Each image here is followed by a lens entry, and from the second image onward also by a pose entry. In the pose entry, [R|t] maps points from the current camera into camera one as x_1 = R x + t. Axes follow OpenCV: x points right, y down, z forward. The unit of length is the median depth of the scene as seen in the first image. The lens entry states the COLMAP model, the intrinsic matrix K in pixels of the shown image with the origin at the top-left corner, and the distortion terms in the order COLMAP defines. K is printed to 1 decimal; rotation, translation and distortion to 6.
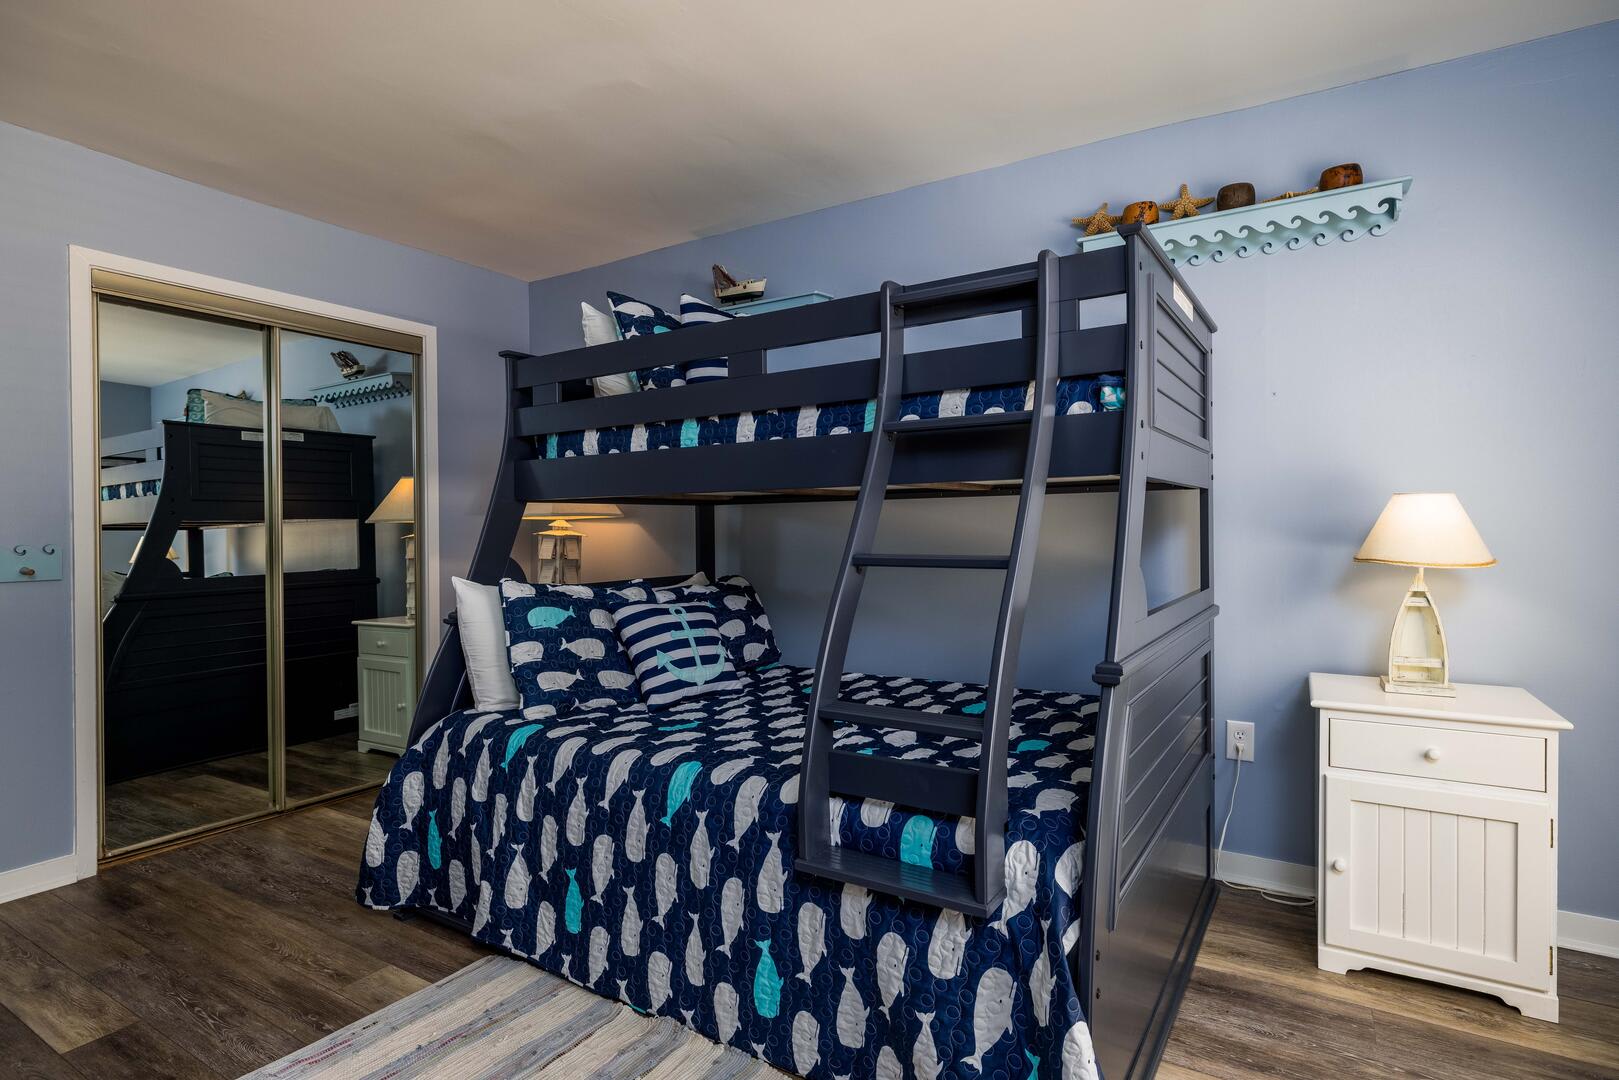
lens RADIAL K [[834.0, 0, 817.2], [0, 834.0, 541.0], [0, 0, 1]] dist [0.000111, 0.000401]
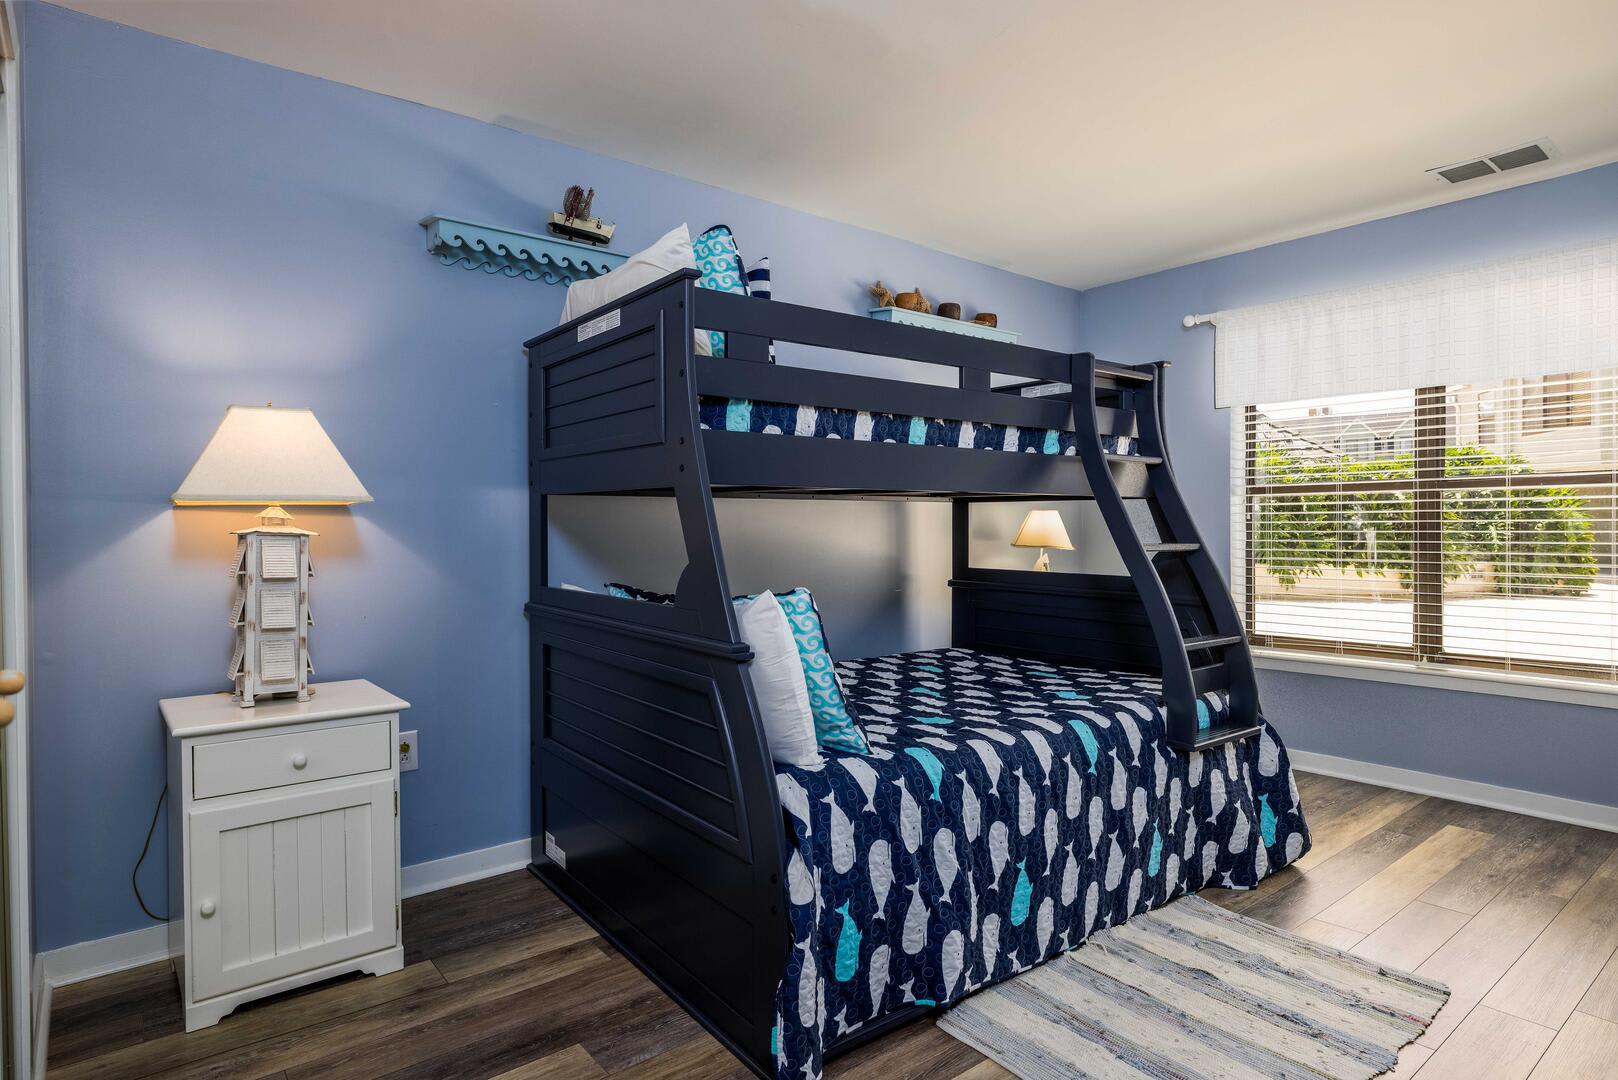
lens RADIAL K [[883.8, 0, 816.2], [0, 883.8, 535.2], [0, 0, 1]] dist [0.023574, 0.000753]
pose [[0.334533, 0.003134, 0.942379, -1.128193], [0.012353, 0.999894, -0.007710, 0.004474], [-0.942303, 0.014220, 0.334459, 0.702613]]
